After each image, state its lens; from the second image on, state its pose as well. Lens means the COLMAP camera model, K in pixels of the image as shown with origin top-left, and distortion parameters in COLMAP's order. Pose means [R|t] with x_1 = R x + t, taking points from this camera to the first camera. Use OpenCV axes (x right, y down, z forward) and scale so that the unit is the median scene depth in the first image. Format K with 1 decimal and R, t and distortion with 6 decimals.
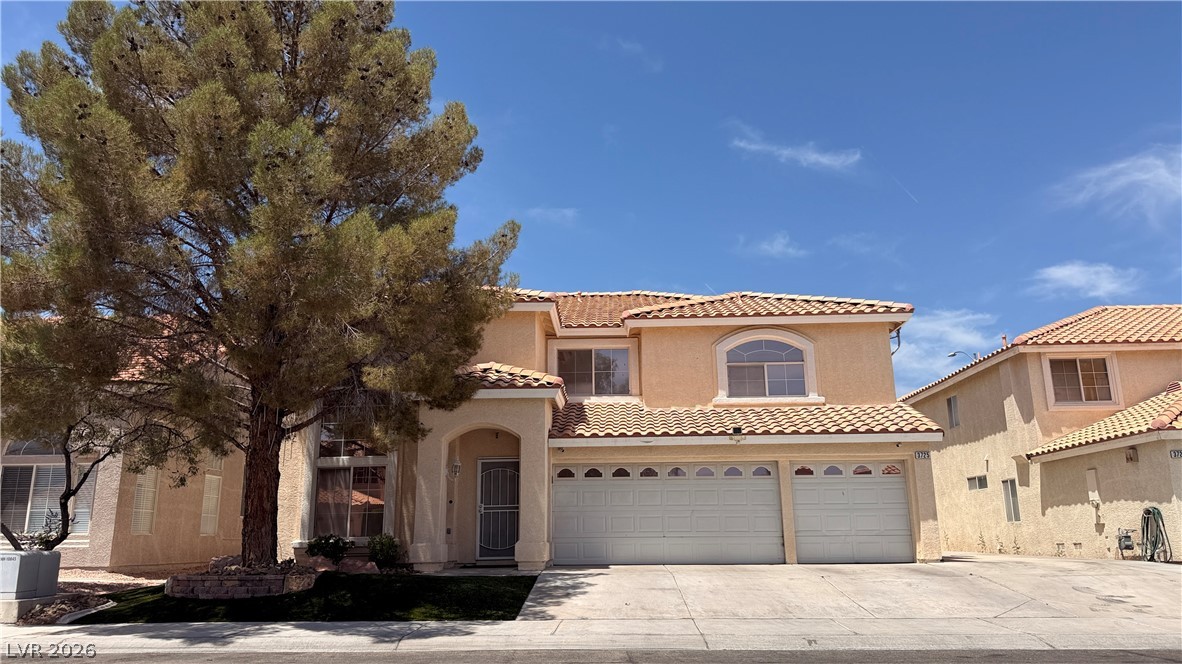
lens RADIAL K [[831.1, 0, 587.9], [0, 831.1, 332.6], [0, 0, 1]] dist [0.059495, -0.079155]
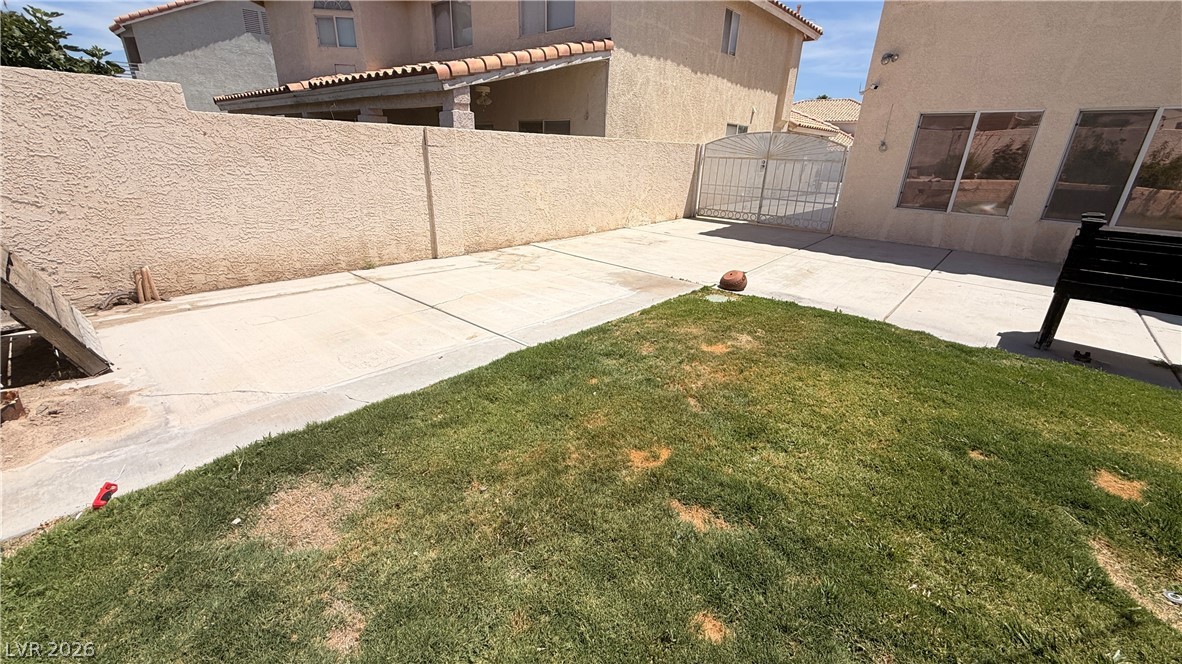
lens RADIAL K [[471.5, 0, 582.2], [0, 471.5, 333.4], [0, 0, 1]] dist [0.004622, -0.000169]
pose [[-0.774462, -0.241910, 0.584540, 0.315776], [-0.175604, 0.969894, 0.168729, 0.537395], [-0.607759, 0.028027, -0.793627, 2.393197]]
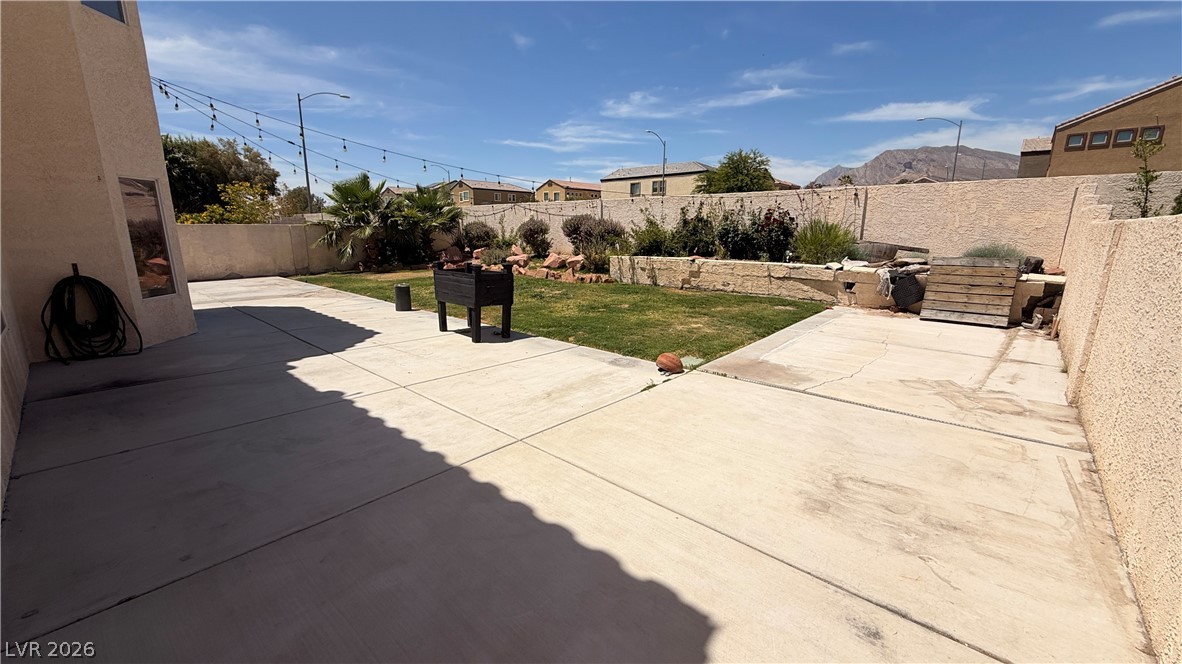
lens RADIAL K [[471.5, 0, 588.8], [0, 471.5, 330.8], [0, 0, 1]] dist [0.004622, -0.000169]
pose [[0.773210, 0.146257, -0.617054, 0.584591], [0.142807, 0.907888, 0.394139, 0.385885], [0.617861, -0.392872, 0.681102, 1.828628]]
